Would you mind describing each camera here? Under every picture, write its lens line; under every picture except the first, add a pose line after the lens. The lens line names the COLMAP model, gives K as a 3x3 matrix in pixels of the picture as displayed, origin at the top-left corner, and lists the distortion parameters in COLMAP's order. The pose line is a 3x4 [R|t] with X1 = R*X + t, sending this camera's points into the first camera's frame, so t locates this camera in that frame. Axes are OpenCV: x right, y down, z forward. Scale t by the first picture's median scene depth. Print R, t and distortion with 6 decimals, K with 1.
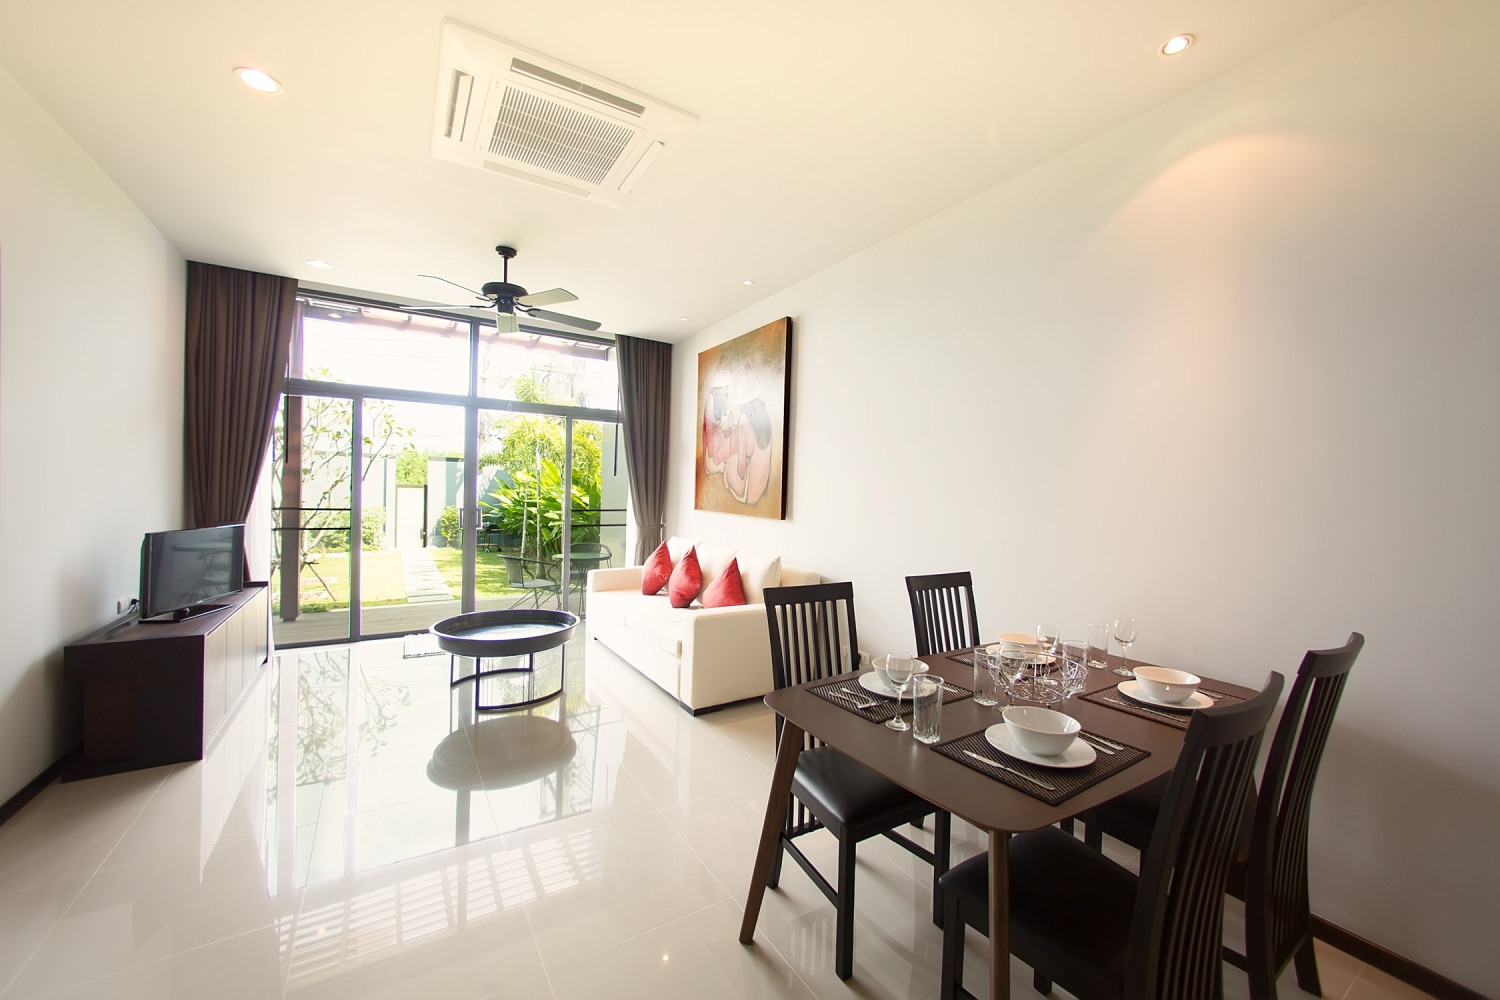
lens RADIAL K [[586.8, 0, 738.5], [0, 586.8, 504.4], [0, 0, 1]] dist [0.005307, -0.001025]
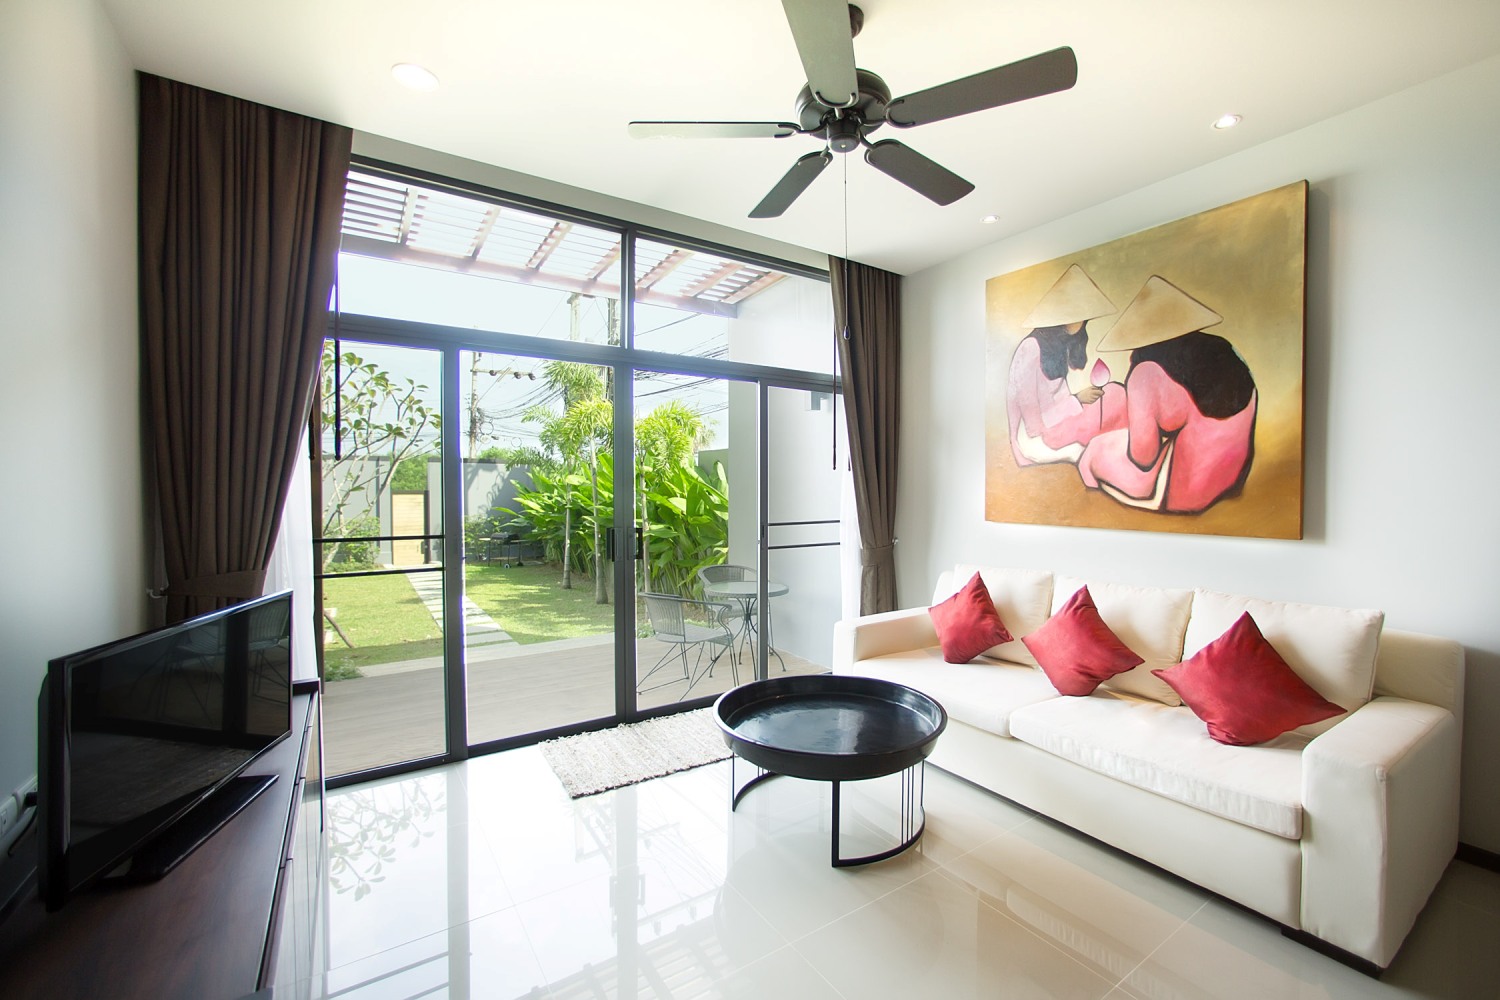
lens RADIAL K [[586.8, 0, 762.1], [0, 586.8, 500.6], [0, 0, 1]] dist [0.005307, -0.001025]
pose [[0.996160, -0.026202, 0.083543, -0.410853], [0.026136, 0.999657, 0.001883, -0.022222], [-0.083563, 0.000308, 0.996502, 0.405377]]
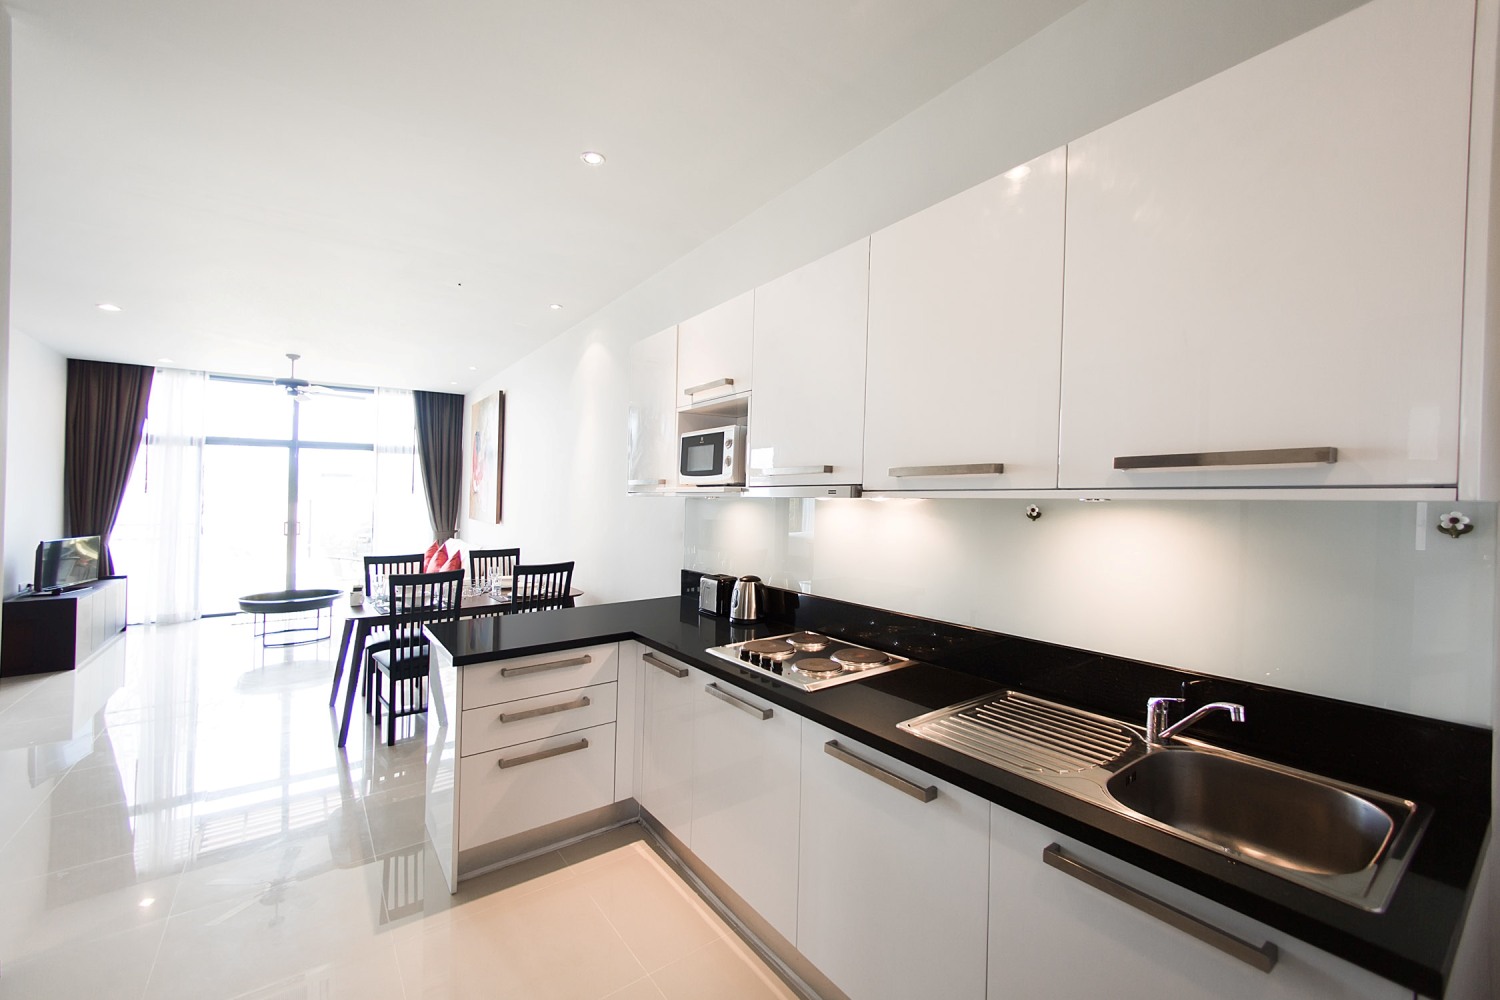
lens RADIAL K [[605.3, 0, 752.5], [0, 605.3, 485.4], [0, 0, 1]] dist [0.001109, 0.000299]
pose [[0.995516, -0.009065, 0.094160, 0.586145], [0.011315, 0.999663, -0.023384, -0.037736], [-0.093916, 0.024344, 0.995282, -0.624706]]
